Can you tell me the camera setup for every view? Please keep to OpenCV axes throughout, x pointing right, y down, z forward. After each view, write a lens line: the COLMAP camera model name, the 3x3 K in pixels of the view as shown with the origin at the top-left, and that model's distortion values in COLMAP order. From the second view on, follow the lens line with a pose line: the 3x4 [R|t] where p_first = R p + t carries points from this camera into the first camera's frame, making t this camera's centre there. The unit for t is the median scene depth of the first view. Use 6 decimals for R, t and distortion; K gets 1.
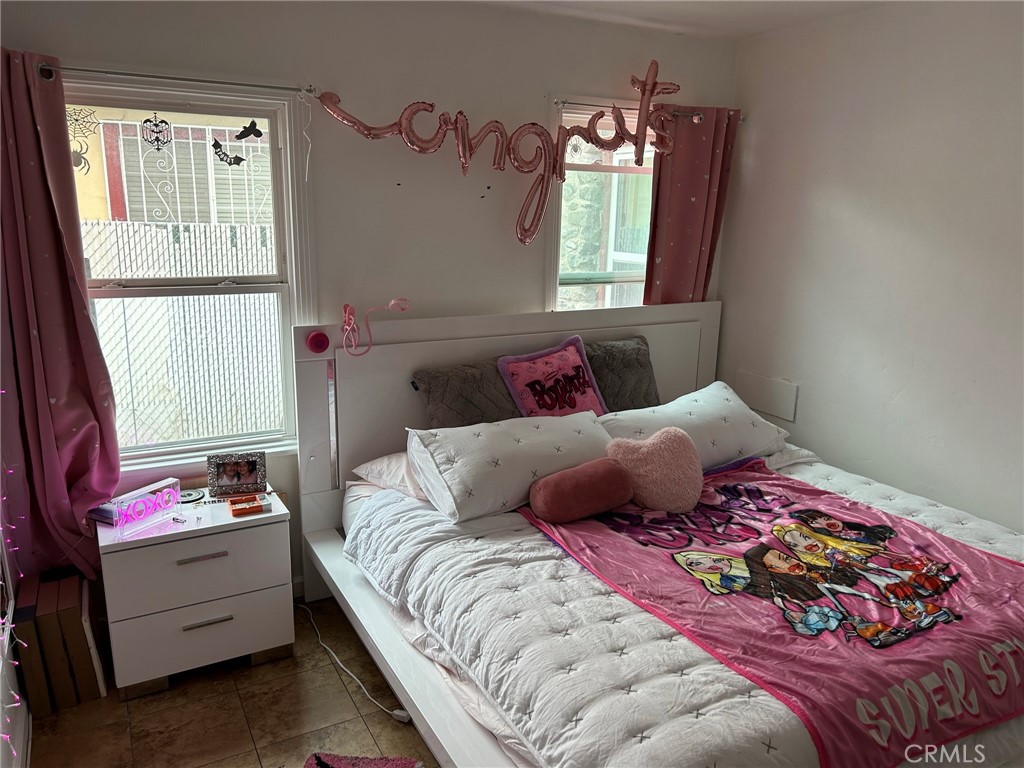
lens RADIAL K [[767.4, 0, 511.1], [0, 767.4, 383.8], [0, 0, 1]] dist [0.064824, -0.070710]
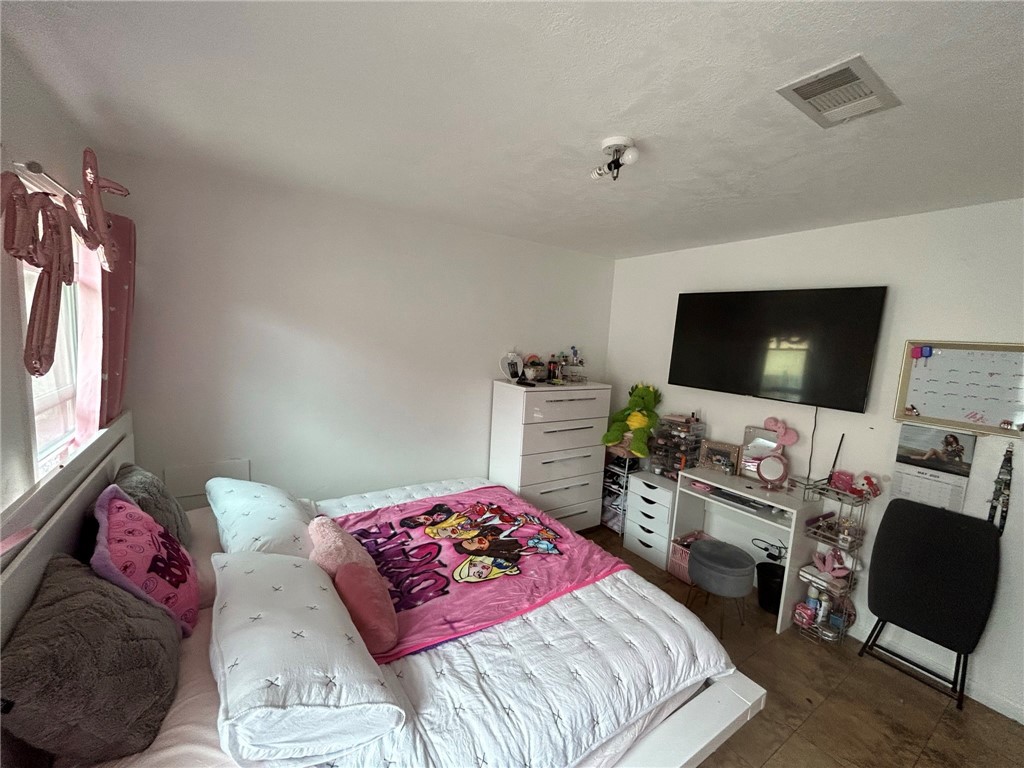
lens RADIAL K [[413.1, 0, 513.2], [0, 413.1, 383.6], [0, 0, 1]] dist [0.000422, 0.000690]
pose [[-0.085007, -0.137653, 0.986826, -0.491976], [0.166663, 0.974493, 0.150289, -0.228653], [-0.982343, 0.177243, -0.059897, 0.900405]]
